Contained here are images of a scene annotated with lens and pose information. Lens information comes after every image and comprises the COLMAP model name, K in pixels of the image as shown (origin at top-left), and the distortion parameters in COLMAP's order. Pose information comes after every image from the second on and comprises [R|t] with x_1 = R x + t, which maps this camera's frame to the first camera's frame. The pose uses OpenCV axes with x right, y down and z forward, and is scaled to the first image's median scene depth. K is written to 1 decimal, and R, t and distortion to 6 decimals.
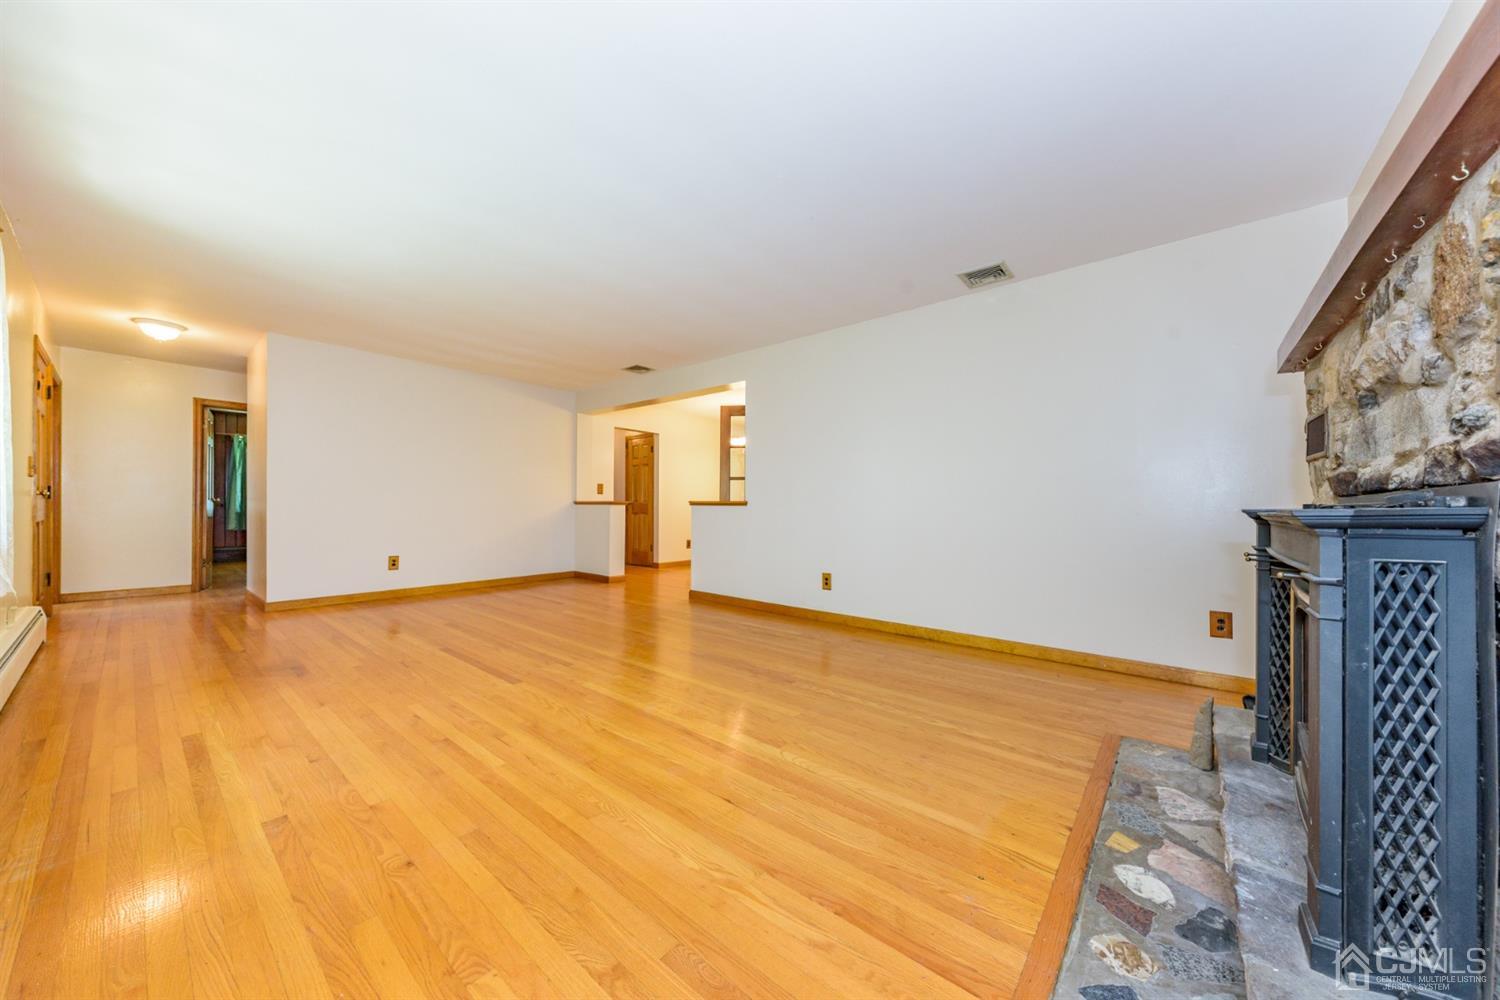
lens RADIAL K [[512.1, 0, 750.2], [0, 512.1, 504.1], [0, 0, 1]] dist [0.009276, -0.001647]
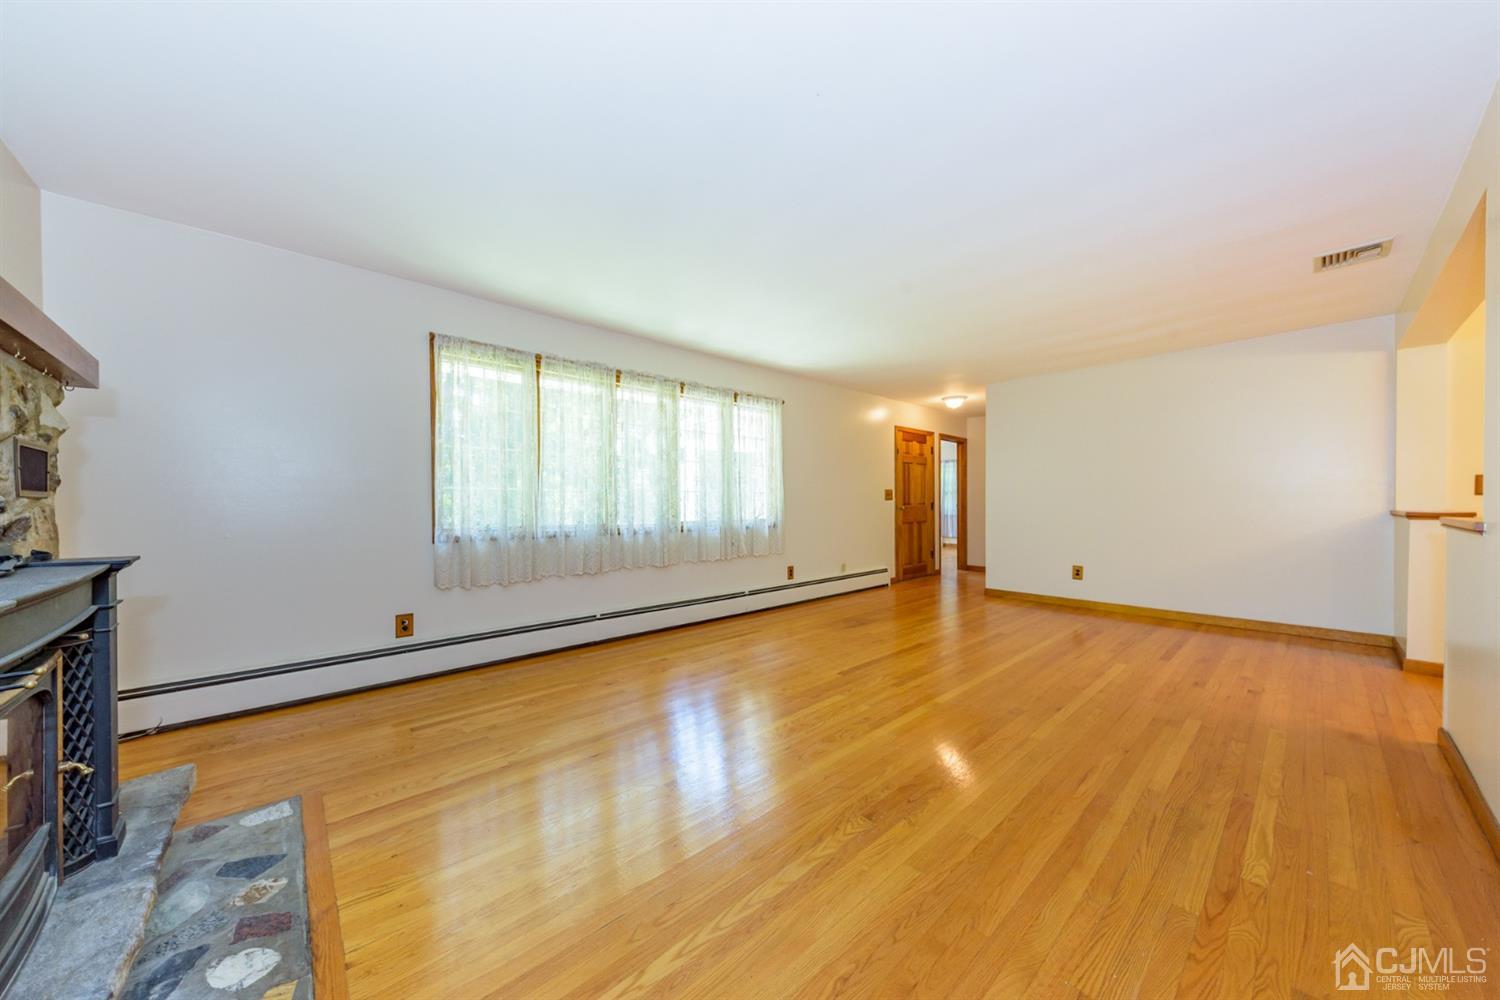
lens RADIAL K [[512.1, 0, 749.9], [0, 512.1, 504.1], [0, 0, 1]] dist [0.009276, -0.001647]
pose [[-0.128769, -0.001761, -0.991673, 0.822032], [0.006203, 0.999977, -0.002581, -0.043706], [0.991655, -0.006483, -0.128755, 1.062842]]
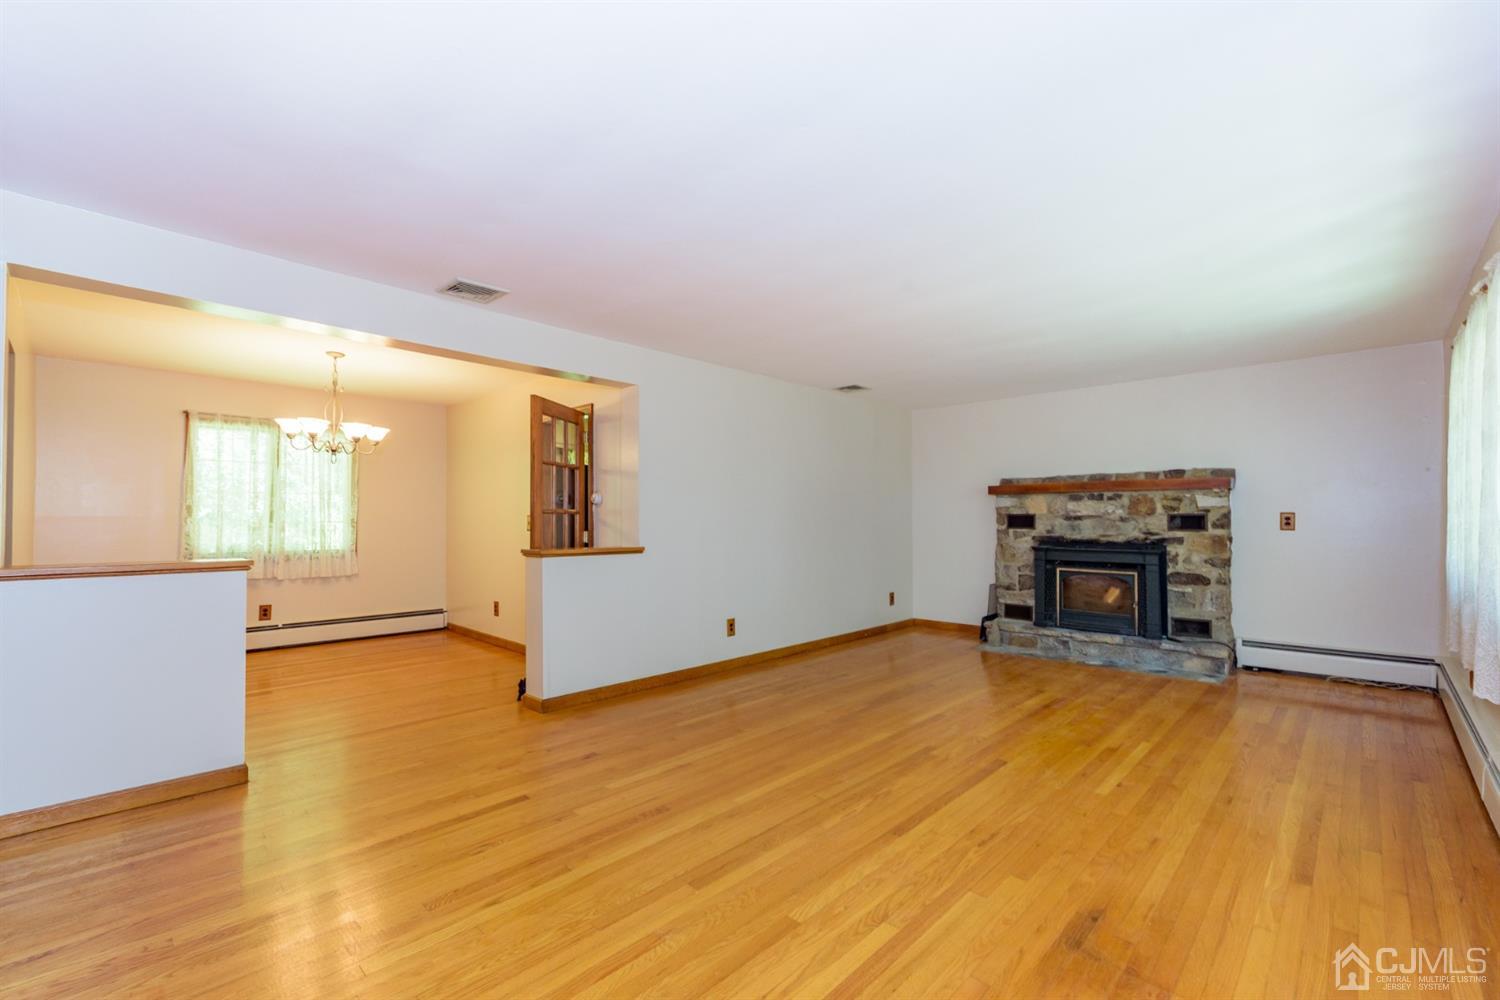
lens RADIAL K [[664.1, 0, 738.3], [0, 664.1, 508.0], [0, 0, 1]] dist [-0.009669, 0.000238]
pose [[0.065942, 0.009657, 0.997777, -1.870791], [-0.003618, 0.999949, -0.009439, -0.102600], [-0.997817, -0.002987, 0.065973, 1.562517]]
